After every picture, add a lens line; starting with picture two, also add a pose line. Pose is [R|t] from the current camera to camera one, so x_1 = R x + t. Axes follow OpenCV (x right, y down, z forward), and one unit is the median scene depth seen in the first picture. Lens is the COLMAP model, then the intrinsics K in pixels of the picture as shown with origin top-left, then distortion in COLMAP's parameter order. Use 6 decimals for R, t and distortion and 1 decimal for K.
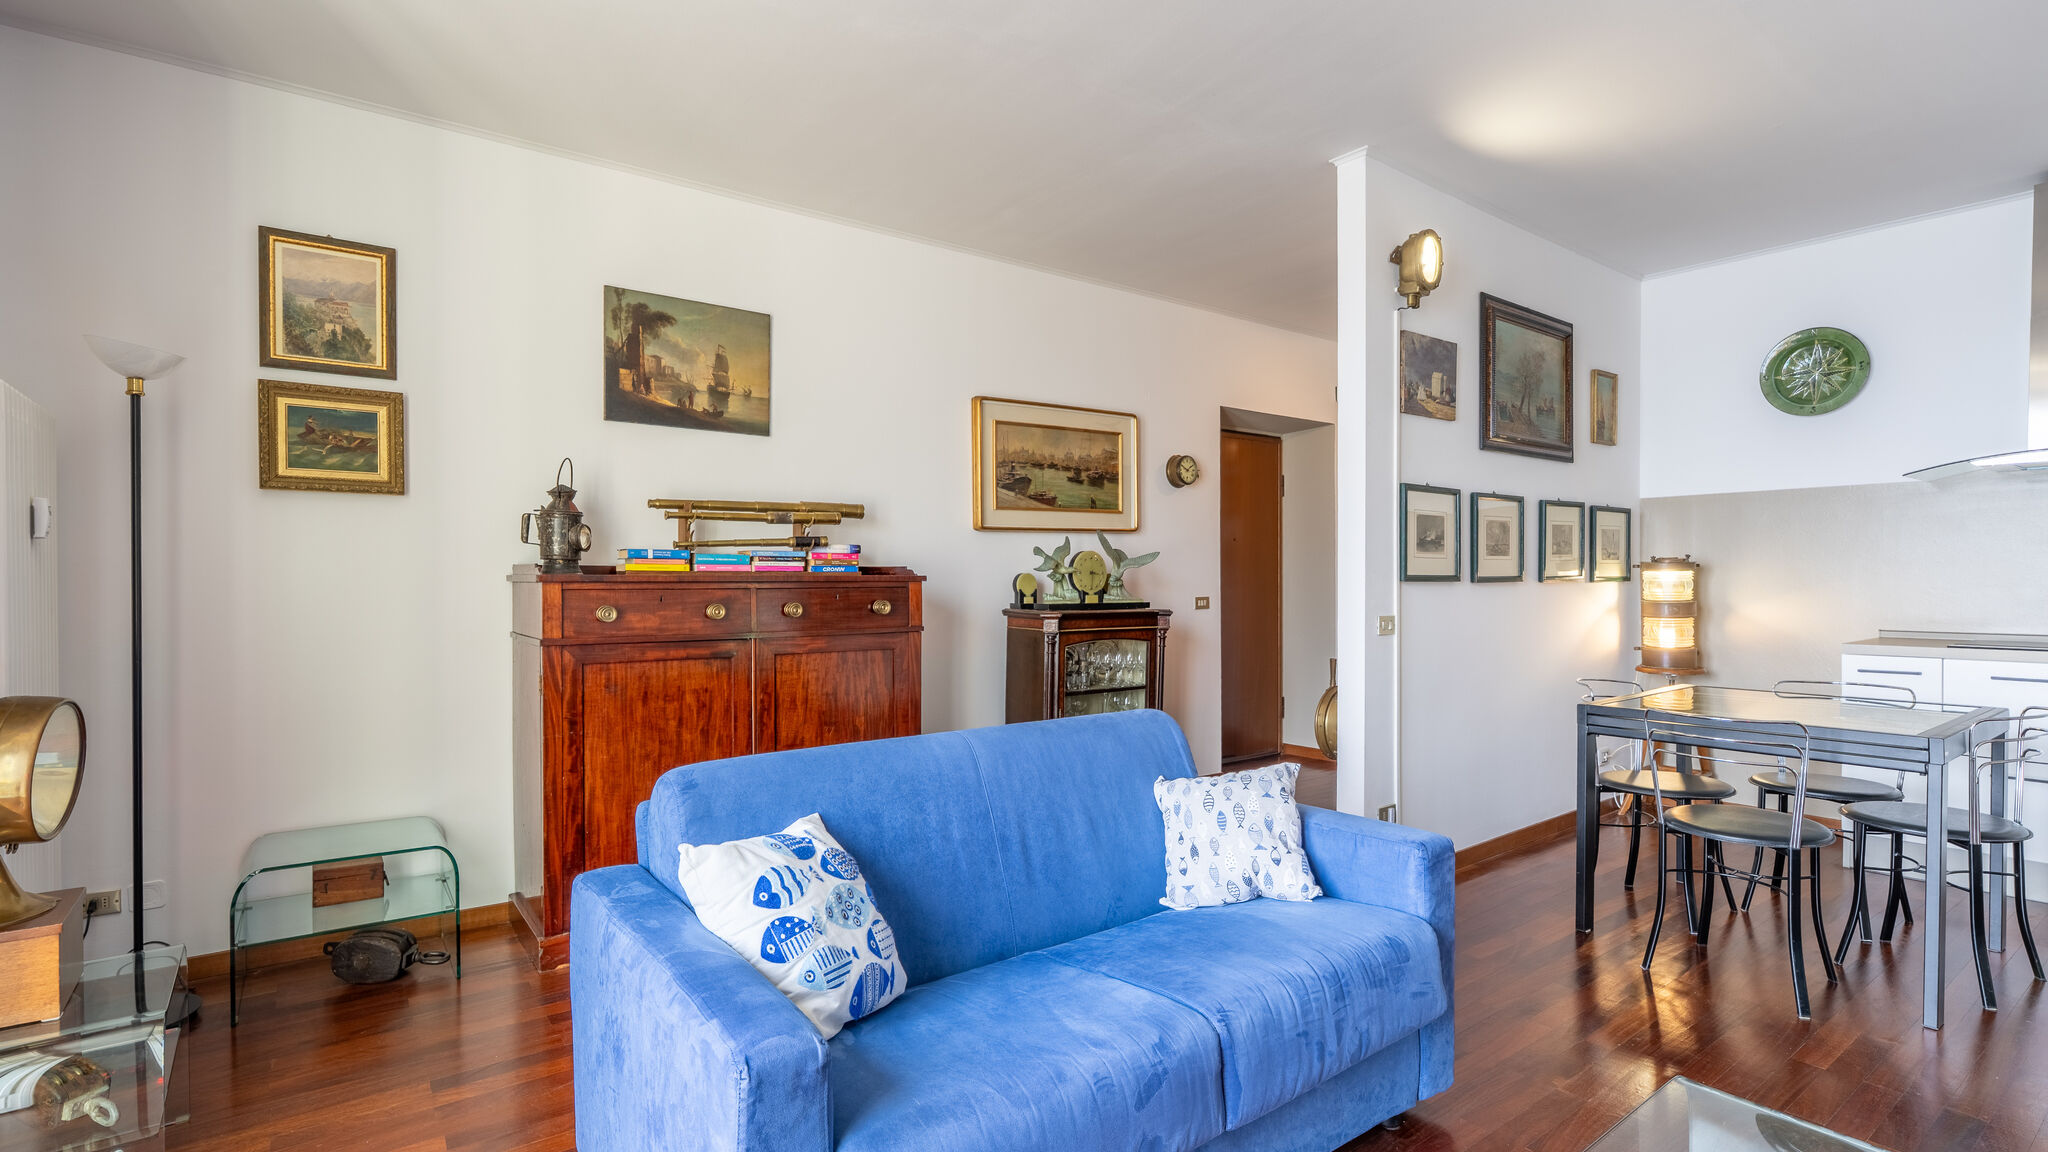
lens RADIAL K [[938.0, 0, 1010.4], [0, 938.0, 608.2], [0, 0, 1]] dist [-0.004899, 0.001669]
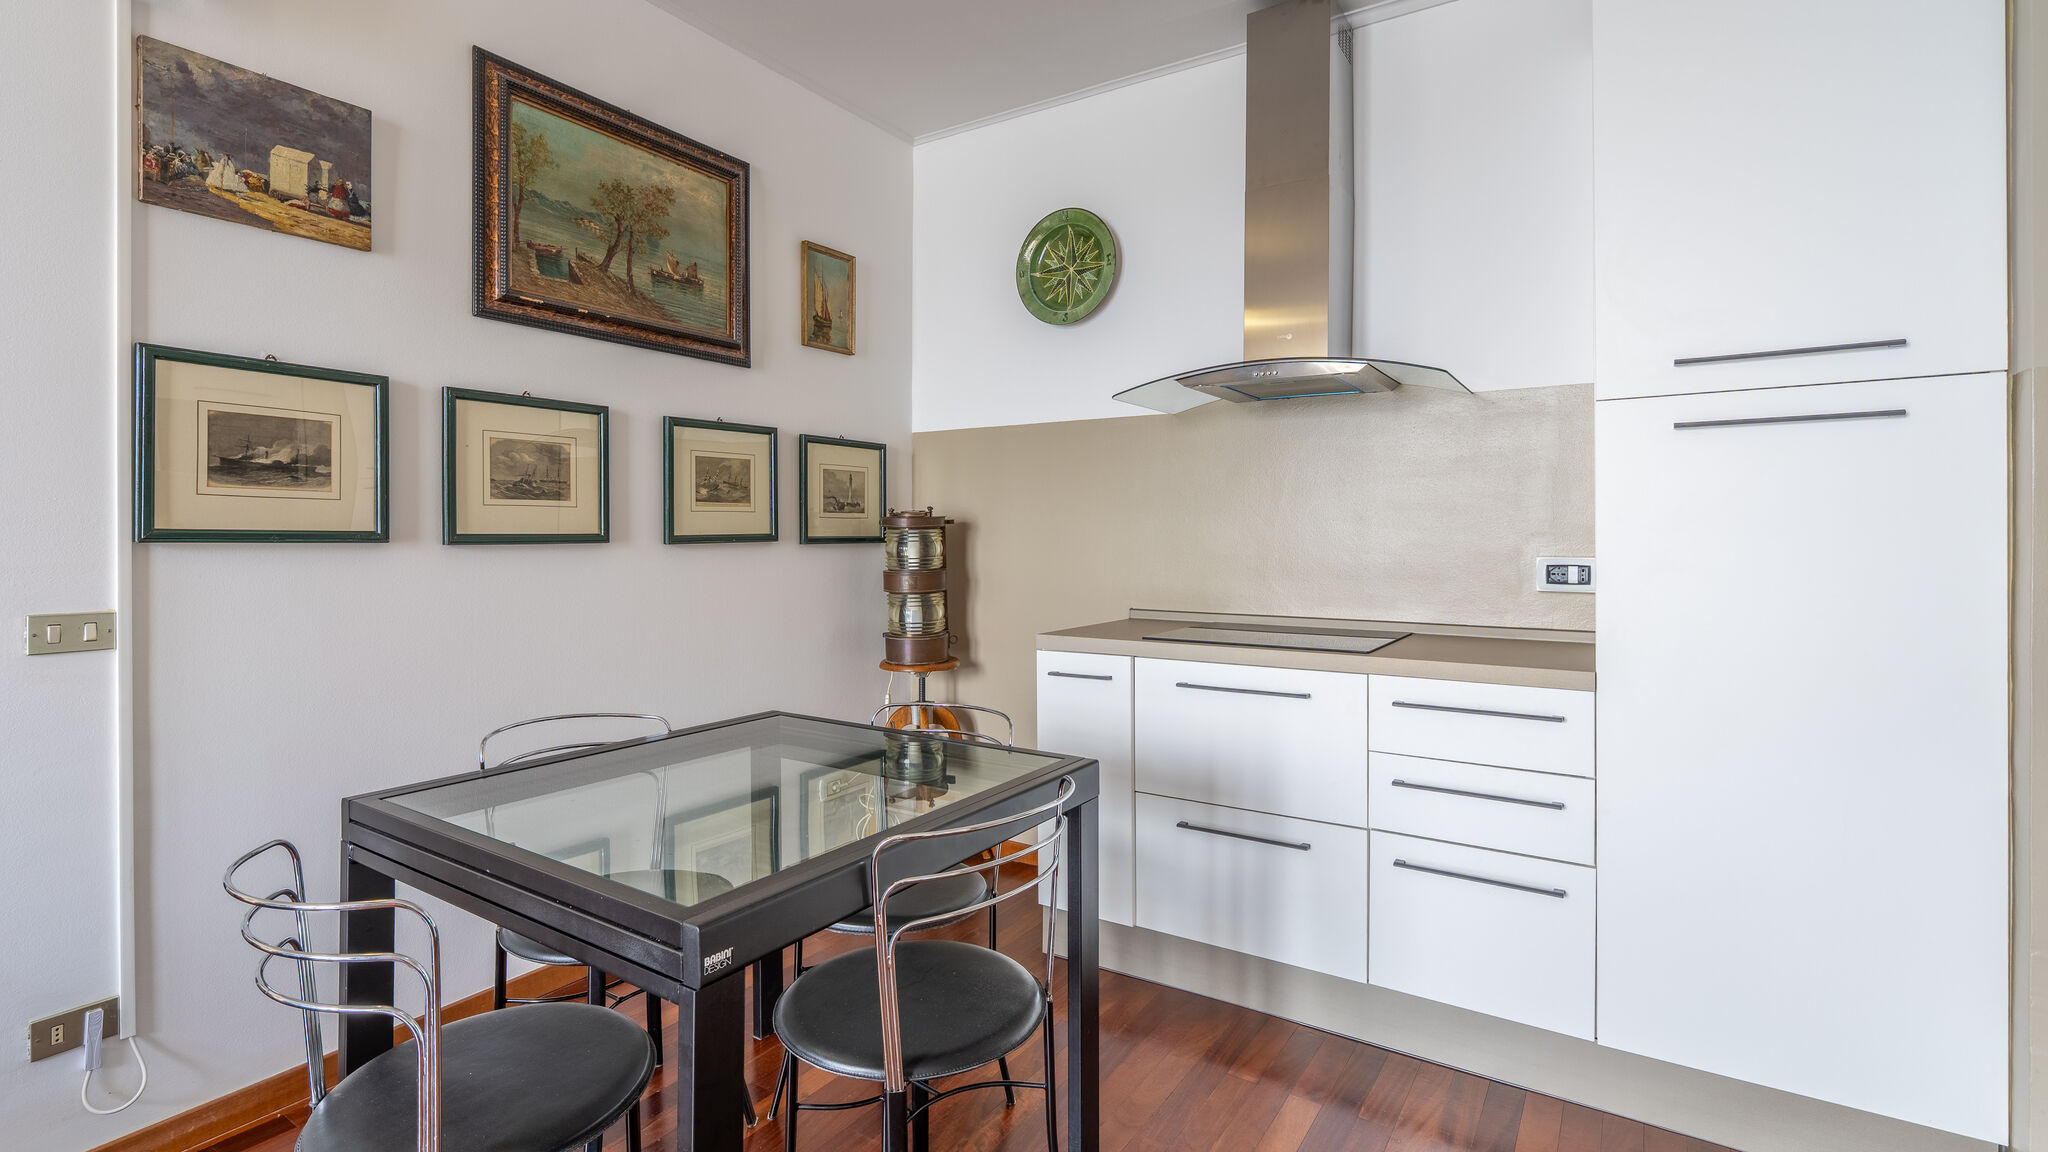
lens RADIAL K [[938.0, 0, 986.2], [0, 938.0, 550.2], [0, 0, 1]] dist [-0.004899, 0.001669]
pose [[0.941993, 0.002036, 0.335626, 0.555104], [0.004109, 0.999837, -0.017598, -0.011267], [-0.335607, 0.017956, 0.941831, 0.318770]]
